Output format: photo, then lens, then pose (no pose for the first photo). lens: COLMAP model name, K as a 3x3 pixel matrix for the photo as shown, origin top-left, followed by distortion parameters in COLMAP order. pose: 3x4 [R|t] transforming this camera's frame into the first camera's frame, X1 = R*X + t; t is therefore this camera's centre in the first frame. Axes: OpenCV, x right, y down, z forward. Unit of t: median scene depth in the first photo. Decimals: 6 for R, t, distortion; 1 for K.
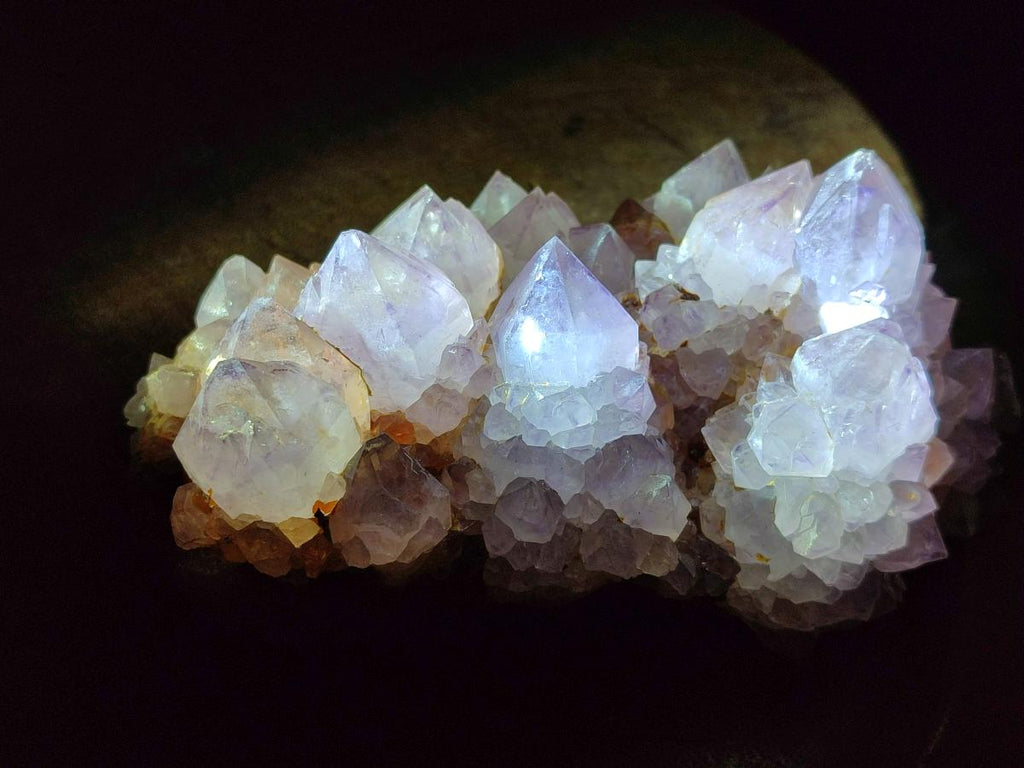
lens RADIAL K [[1543.4, 0, 512.0], [0, 1543.4, 384.0], [0, 0, 1]] dist [0.176334, -1.081655]
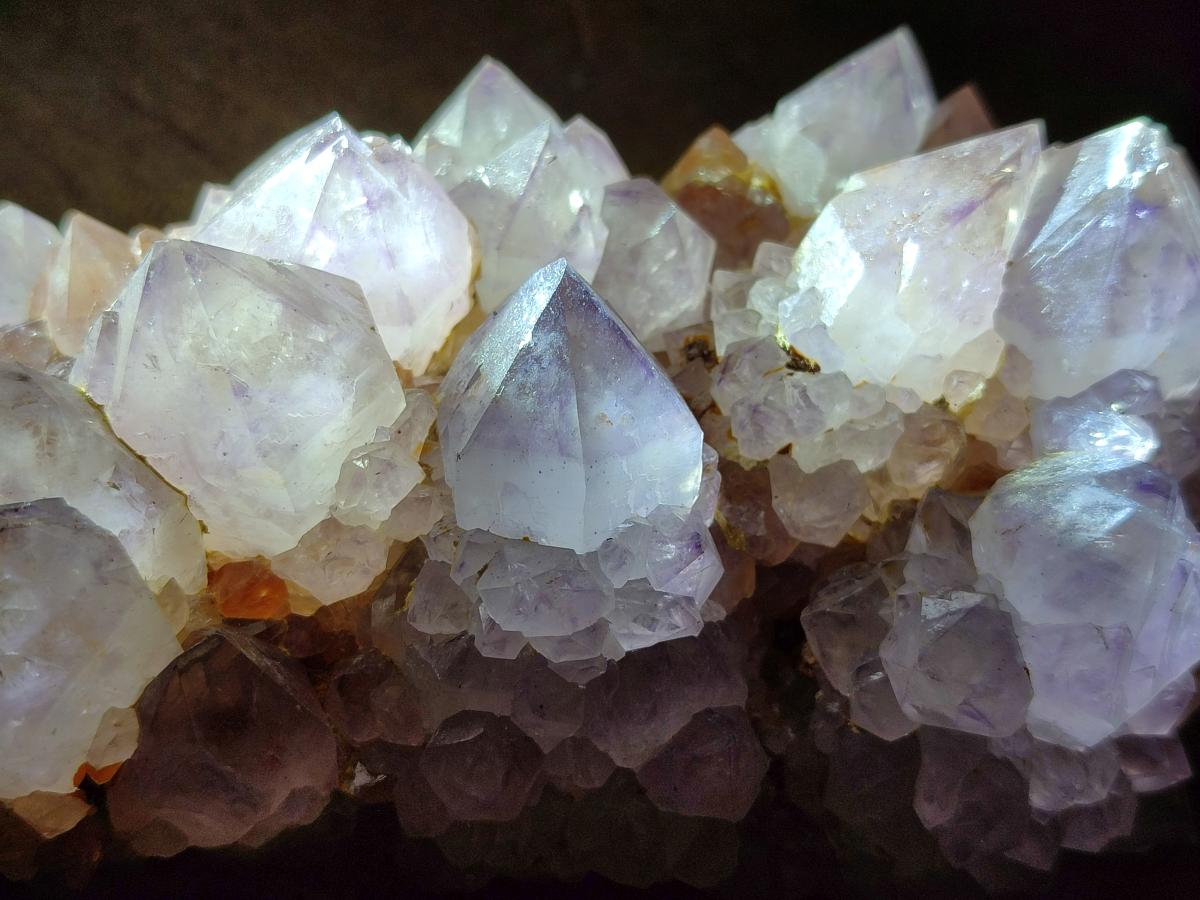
lens RADIAL K [[1855.9, 0, 601.7], [0, 1855.9, 419.9], [0, 0, 1]] dist [0.238484, -1.787055]
pose [[0.997632, 0.067487, 0.013298, 0.036503], [-0.068777, 0.975773, 0.207695, -0.177088], [0.001041, -0.208117, 0.978103, 0.354570]]
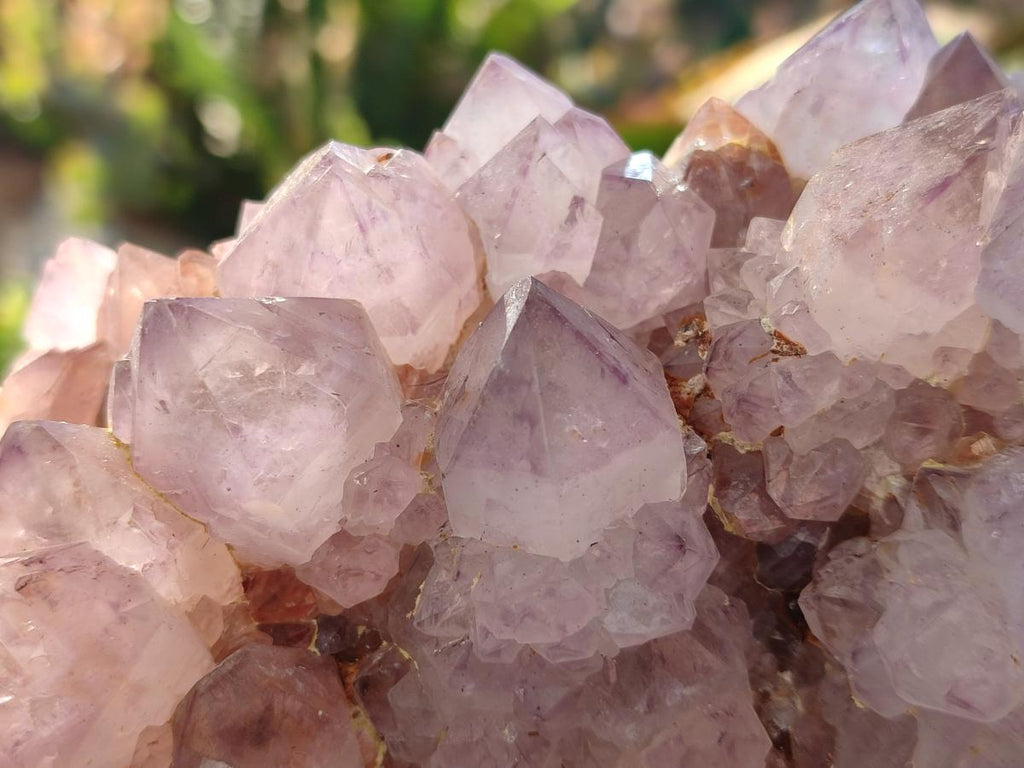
lens RADIAL K [[1583.7, 0, 513.5], [0, 1583.7, 358.3], [0, 0, 1]] dist [0.238484, -1.787055]
pose [[0.983418, 0.001883, -0.181341, 0.125892], [0.053983, 0.951577, 0.302634, -0.241685], [0.173130, -0.307405, 0.935697, 0.457029]]
